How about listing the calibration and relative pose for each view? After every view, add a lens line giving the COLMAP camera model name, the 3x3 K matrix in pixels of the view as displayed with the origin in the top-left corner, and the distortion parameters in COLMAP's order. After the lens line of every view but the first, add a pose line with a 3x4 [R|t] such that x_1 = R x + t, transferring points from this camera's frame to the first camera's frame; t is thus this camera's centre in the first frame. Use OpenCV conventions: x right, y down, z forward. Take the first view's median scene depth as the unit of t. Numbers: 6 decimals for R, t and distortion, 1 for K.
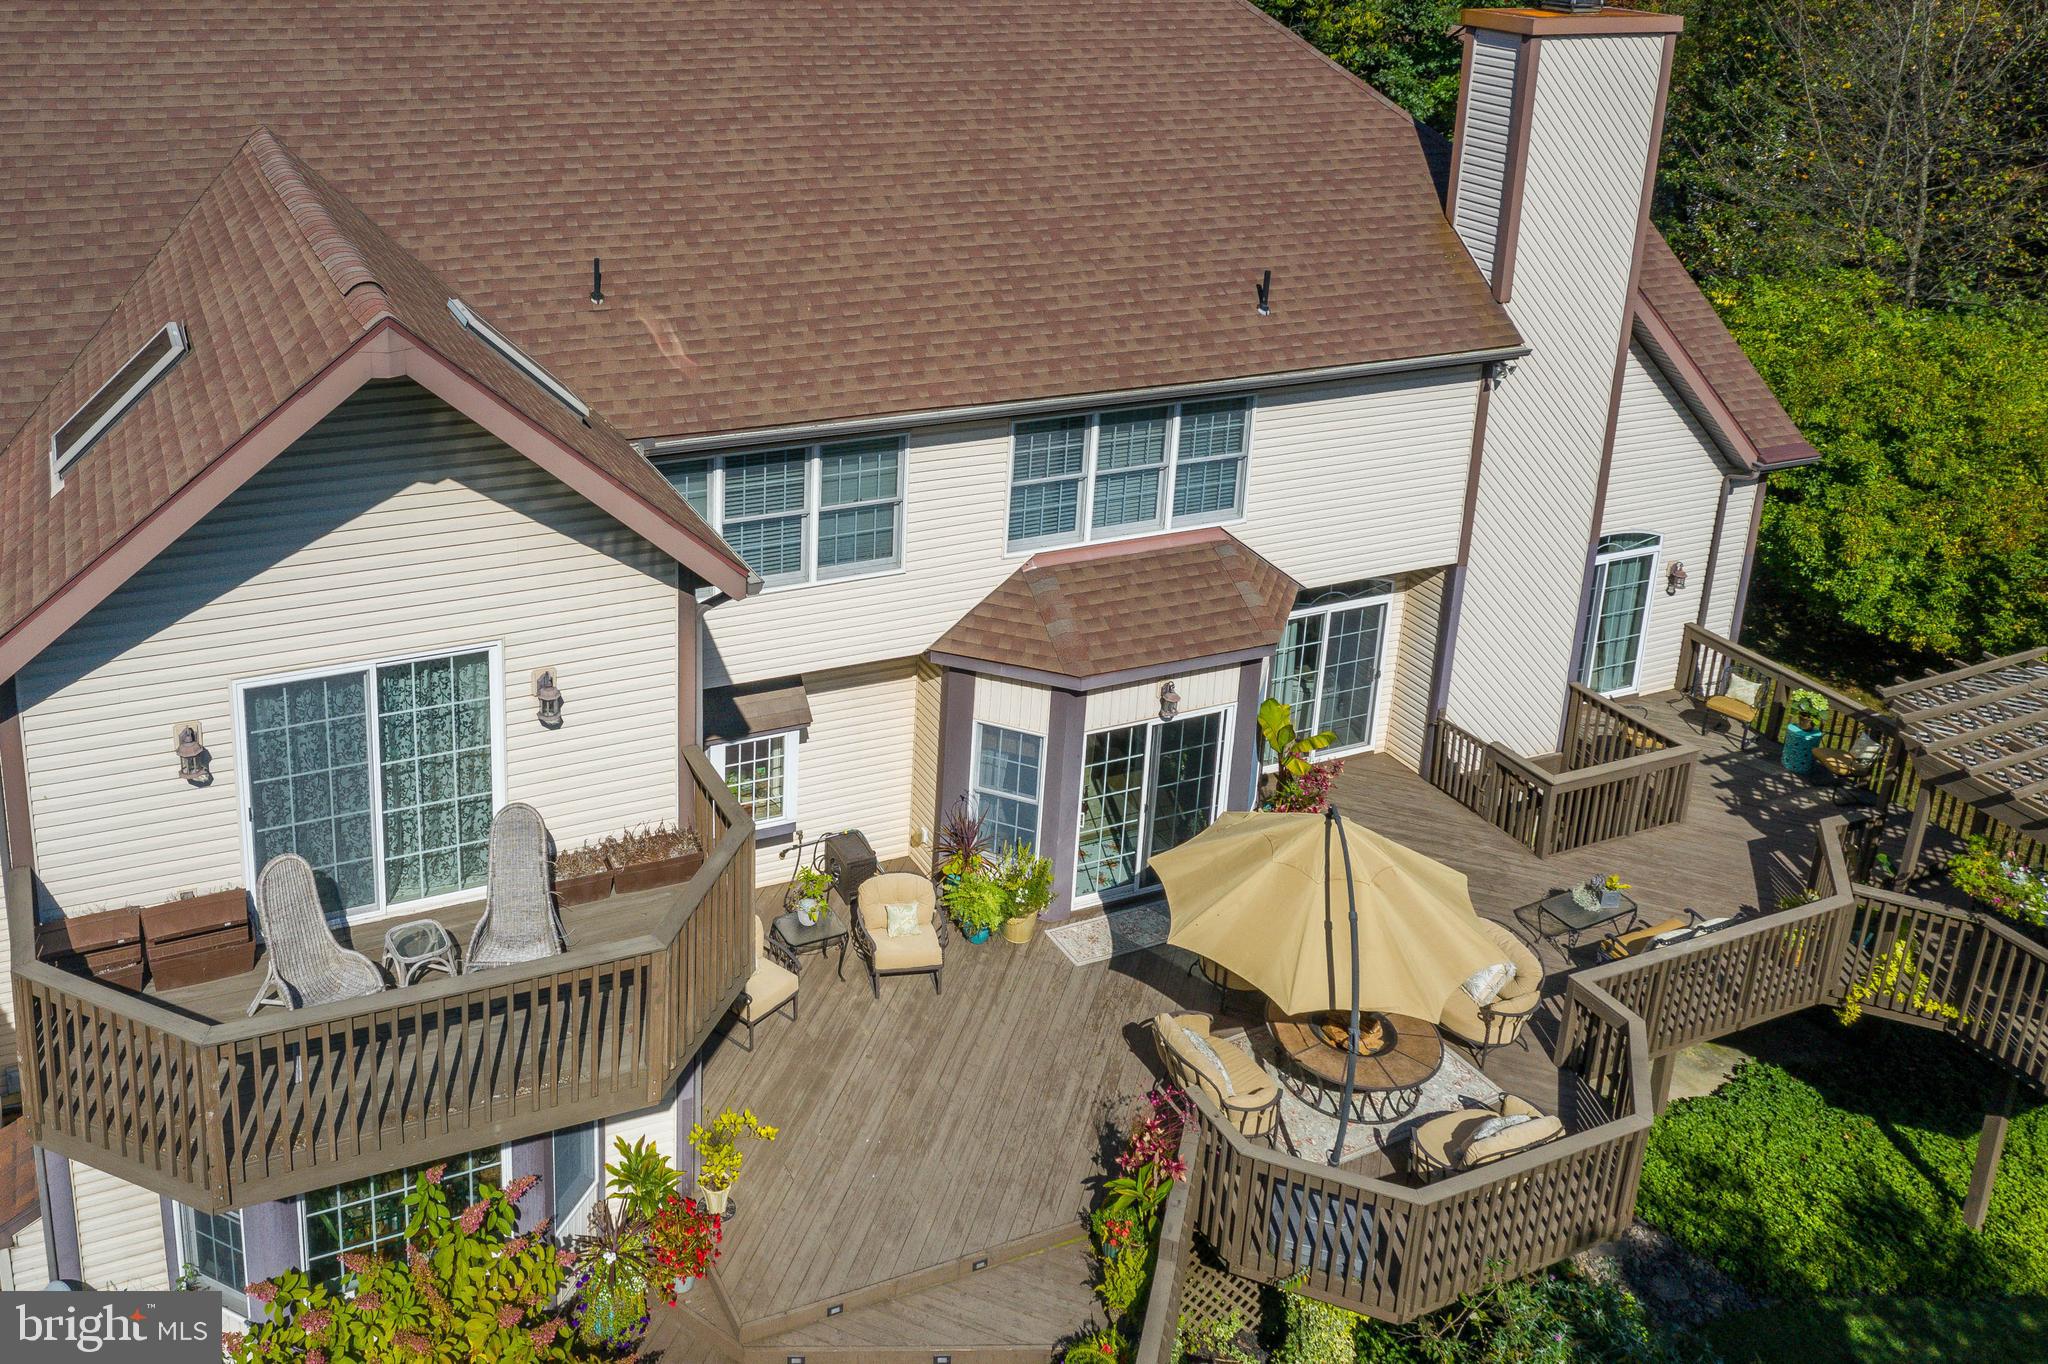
lens RADIAL K [[1690.5, 0, 755.9], [0, 1690.5, 315.4], [0, 0, 1]] dist [-0.018765, 0.001435]
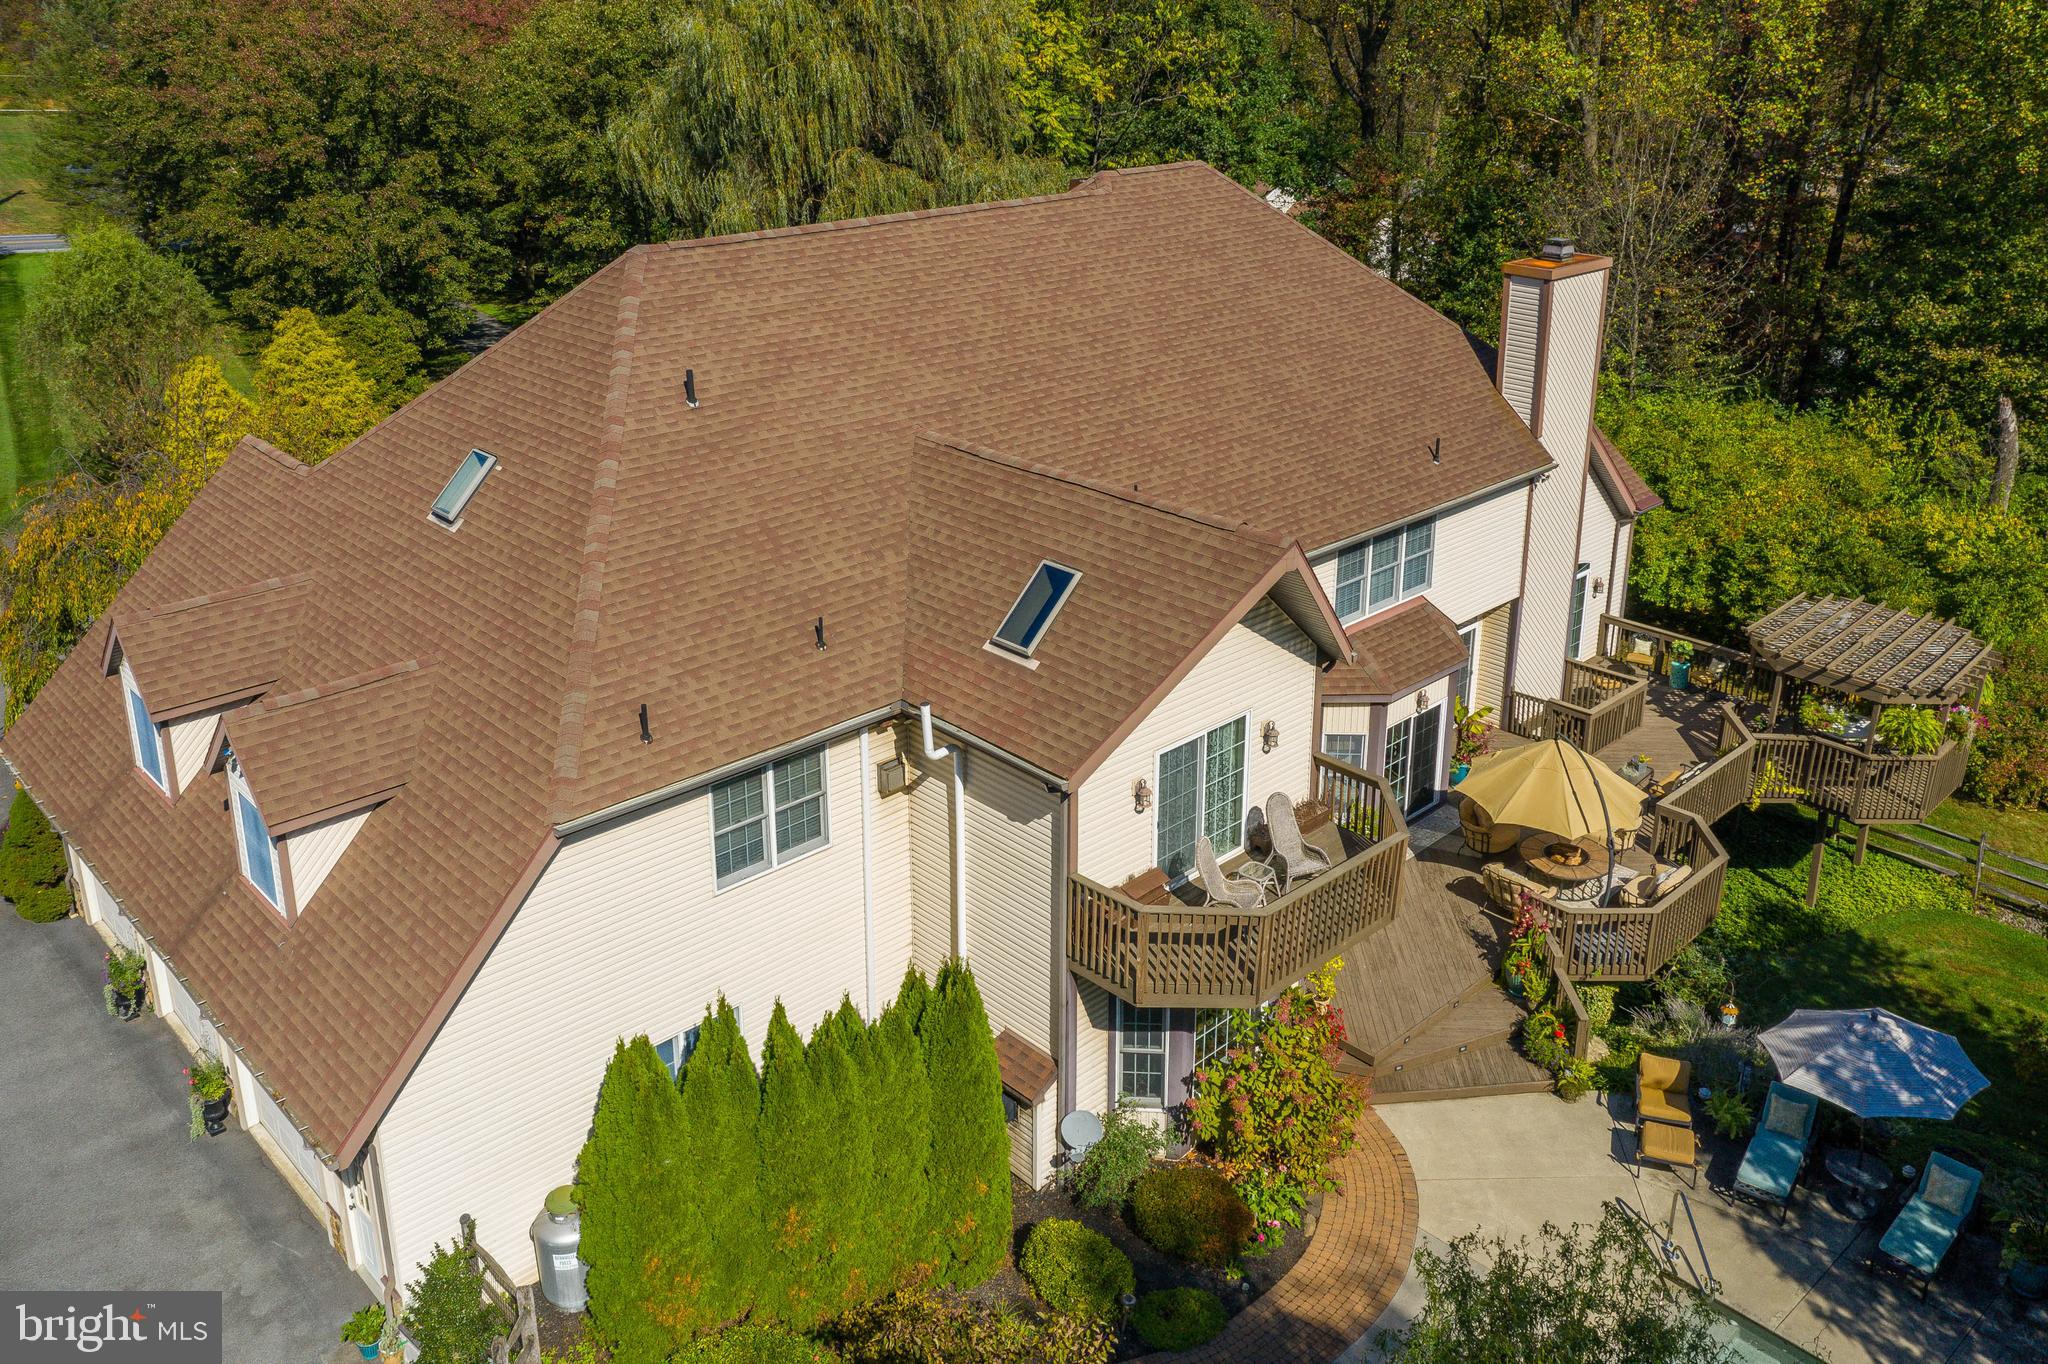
lens RADIAL K [[1671.9, 0, 1016.6], [0, 1671.9, 533.9], [0, 0, 1]] dist [-0.038118, -0.001059]
pose [[0.928286, -0.137687, 0.345437, -0.670125], [0.117720, 0.989960, 0.078238, -0.111784], [-0.352741, -0.031963, 0.935175, -0.397593]]
